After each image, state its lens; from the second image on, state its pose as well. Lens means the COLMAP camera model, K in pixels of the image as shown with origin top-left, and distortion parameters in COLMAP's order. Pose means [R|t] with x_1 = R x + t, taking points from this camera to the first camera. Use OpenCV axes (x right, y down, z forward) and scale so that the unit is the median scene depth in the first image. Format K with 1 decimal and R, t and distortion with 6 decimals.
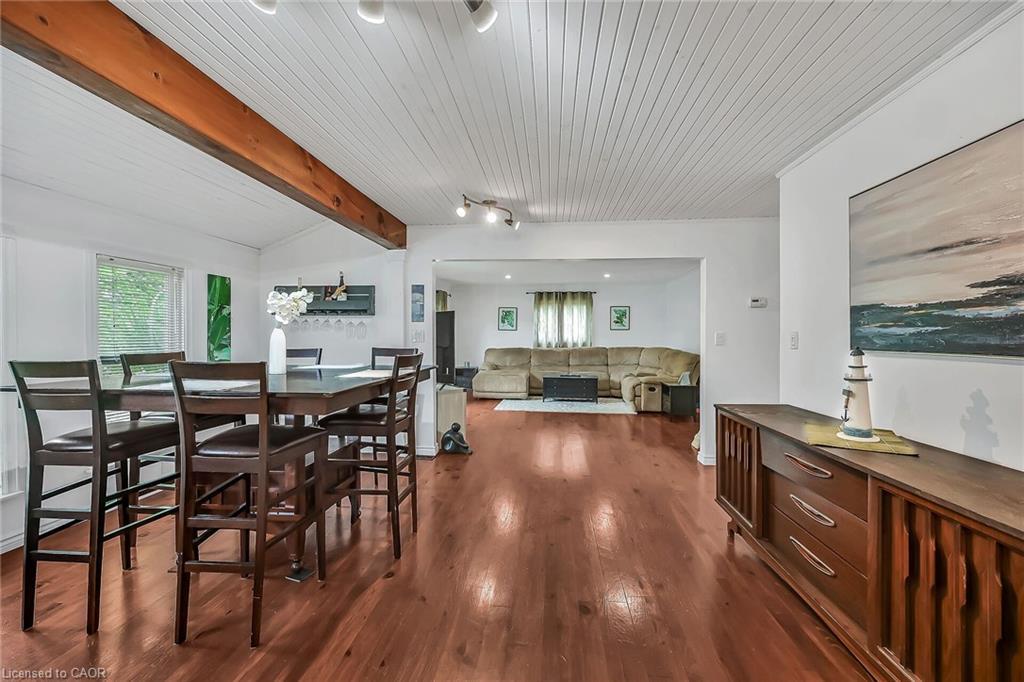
lens RADIAL K [[421.9, 0, 509.3], [0, 421.9, 341.7], [0, 0, 1]] dist [-0.002180, 0.002959]
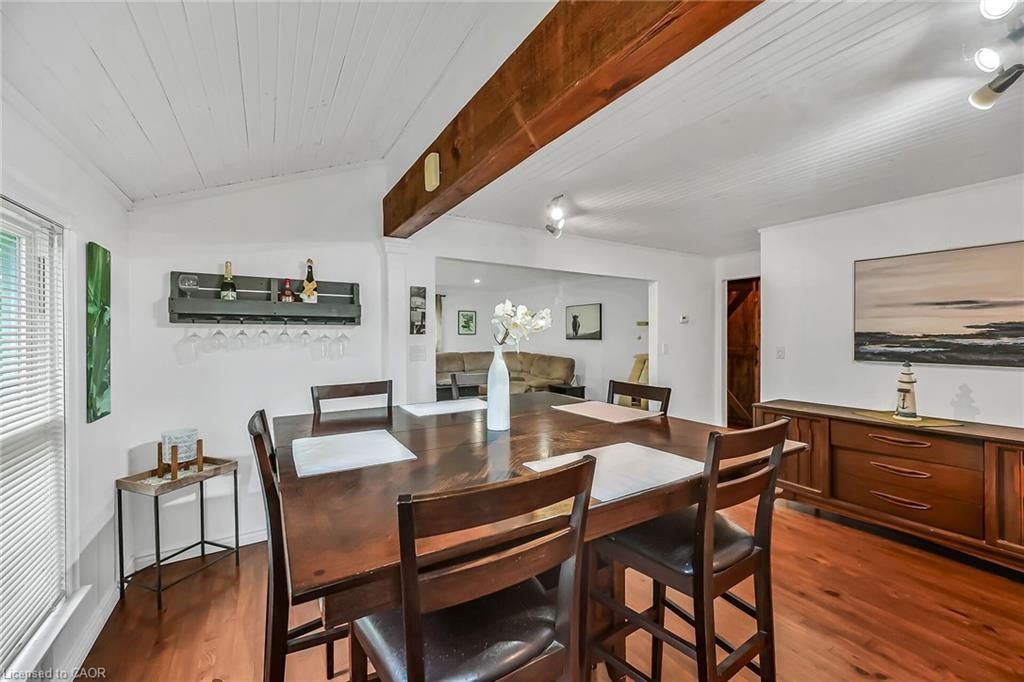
lens RADIAL K [[421.9, 0, 520.3], [0, 421.9, 338.6], [0, 0, 1]] dist [-0.002180, 0.002959]
pose [[0.789557, -0.009194, 0.613608, -0.544245], [0.011225, 0.999937, 0.000539, -0.037612], [-0.613574, 0.006462, 0.789611, 0.268671]]
